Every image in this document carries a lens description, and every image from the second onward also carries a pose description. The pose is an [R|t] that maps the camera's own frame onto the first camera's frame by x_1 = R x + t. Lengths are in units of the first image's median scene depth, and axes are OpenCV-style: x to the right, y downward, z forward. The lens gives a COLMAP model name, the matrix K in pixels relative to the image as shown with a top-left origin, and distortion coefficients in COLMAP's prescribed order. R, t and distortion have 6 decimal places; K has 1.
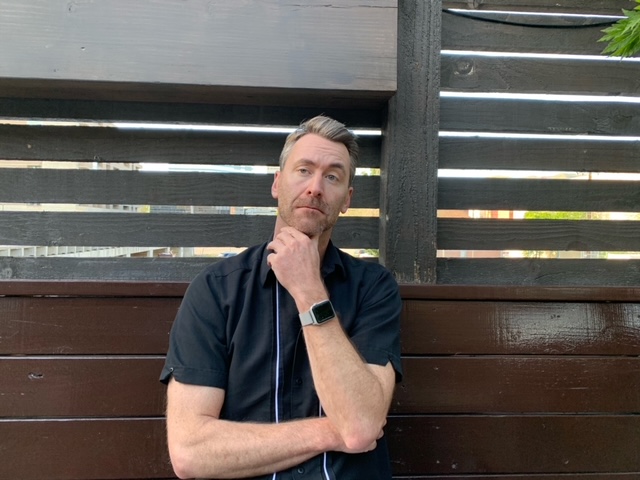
lens RADIAL K [[463.0, 0, 320.0], [0, 463.0, 240.0], [0, 0, 1]] dist [0.006700, 0.001080]
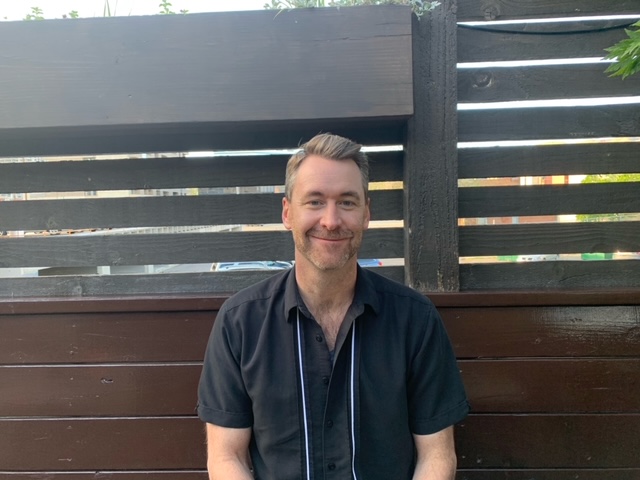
lens RADIAL K [[462.8, 0, 317.9], [0, 462.8, 238.7], [0, 0, 1]] dist [0.008667, 0.000158]
pose [[0.994225, -0.036471, -0.100927, 0.039698], [0.040509, 0.998447, 0.038254, -0.077086], [0.099375, -0.042122, 0.994158, -0.079761]]
